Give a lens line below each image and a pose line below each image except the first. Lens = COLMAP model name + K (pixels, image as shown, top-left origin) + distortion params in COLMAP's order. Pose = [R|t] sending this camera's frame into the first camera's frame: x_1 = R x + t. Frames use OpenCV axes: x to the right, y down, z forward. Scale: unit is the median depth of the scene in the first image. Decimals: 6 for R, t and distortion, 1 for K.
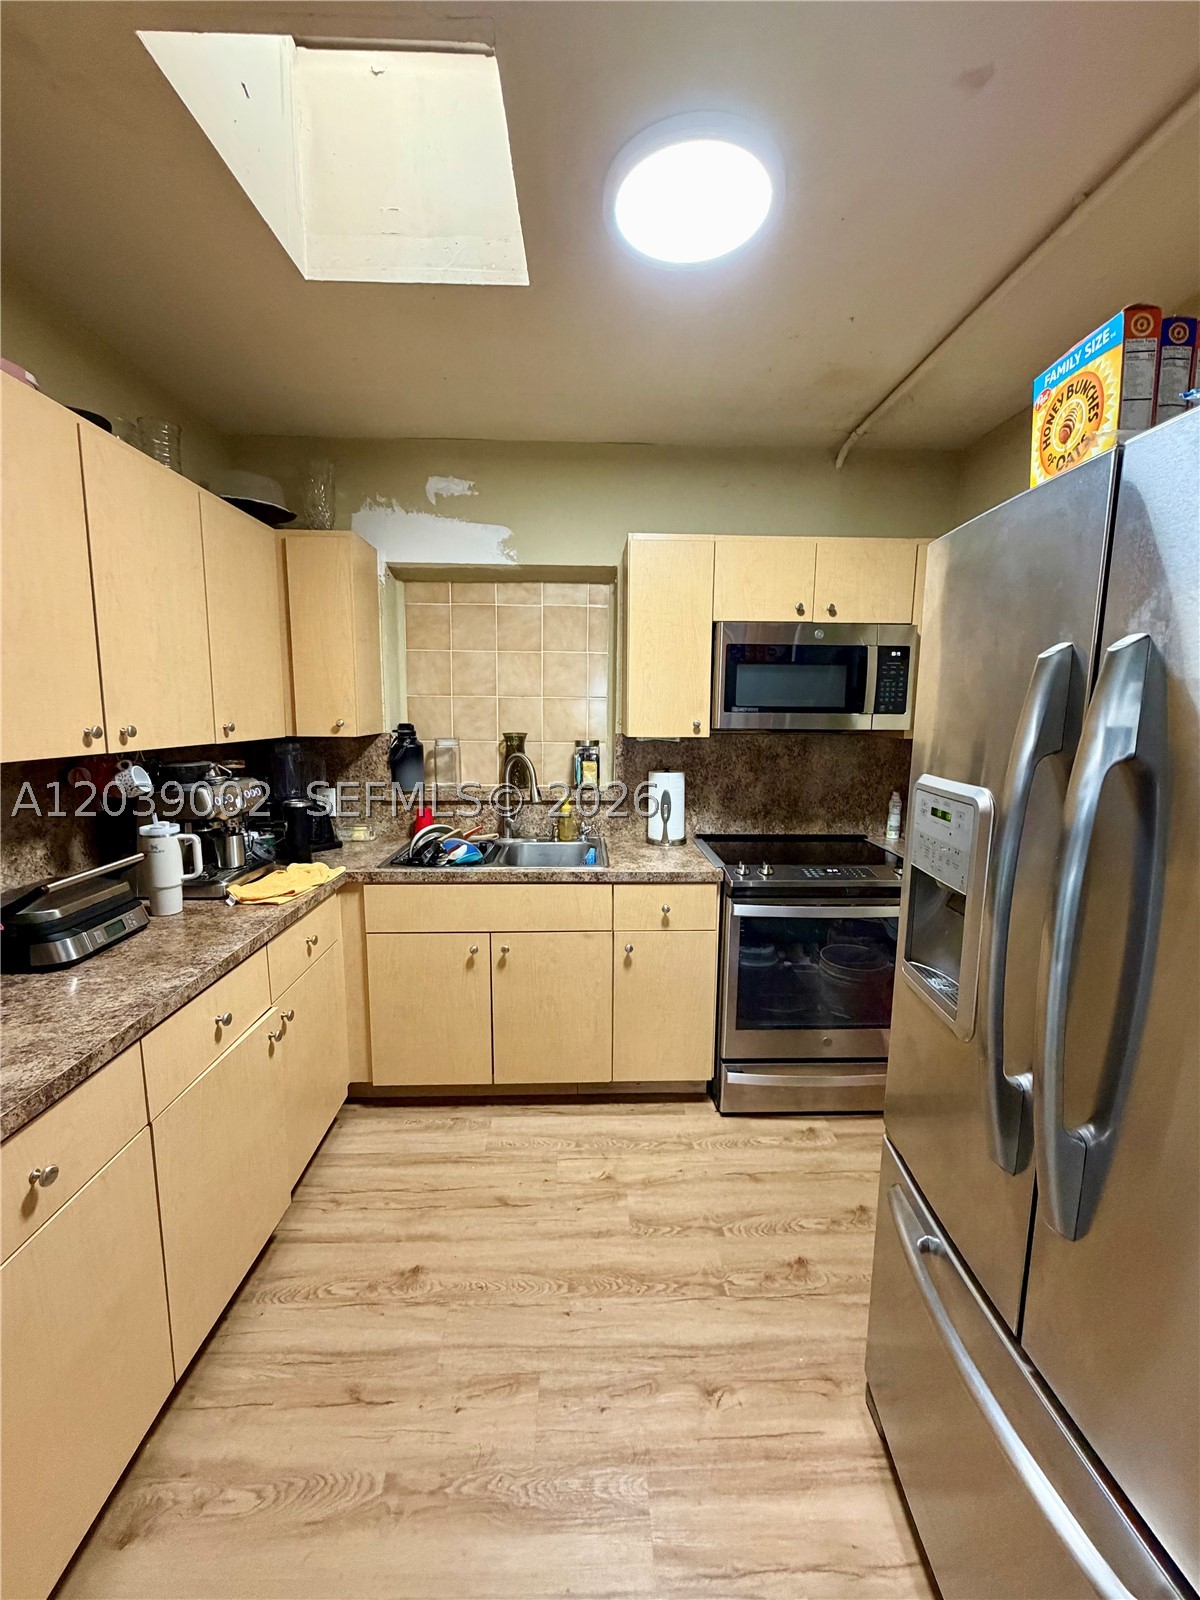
lens RADIAL K [[635.7, 0, 604.9], [0, 635.7, 795.7], [0, 0, 1]] dist [0.001632, 0.000295]
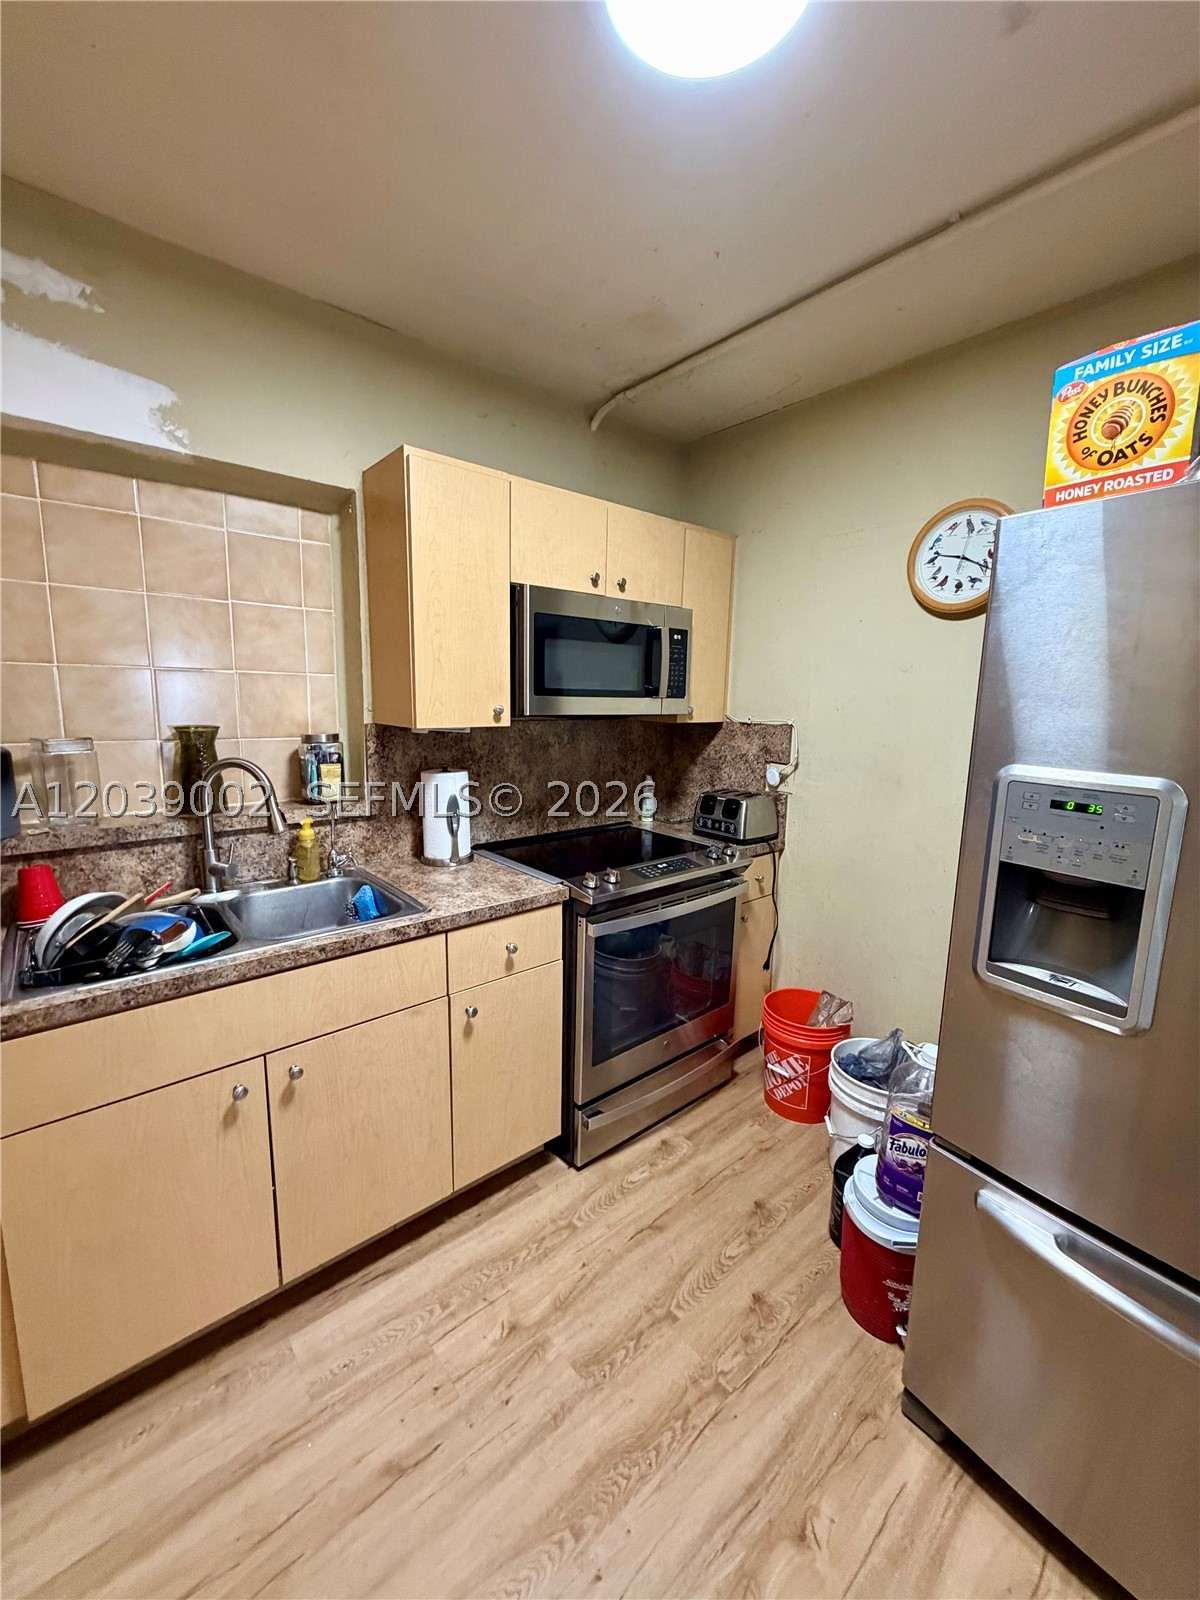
lens RADIAL K [[635.7, 0, 599.4], [0, 635.7, 794.5], [0, 0, 1]] dist [0.001632, 0.000295]
pose [[0.784252, -0.090209, 0.613850, -0.276838], [0.074463, 0.995907, 0.051221, -0.041239], [-0.615958, 0.005538, 0.787759, 0.312309]]
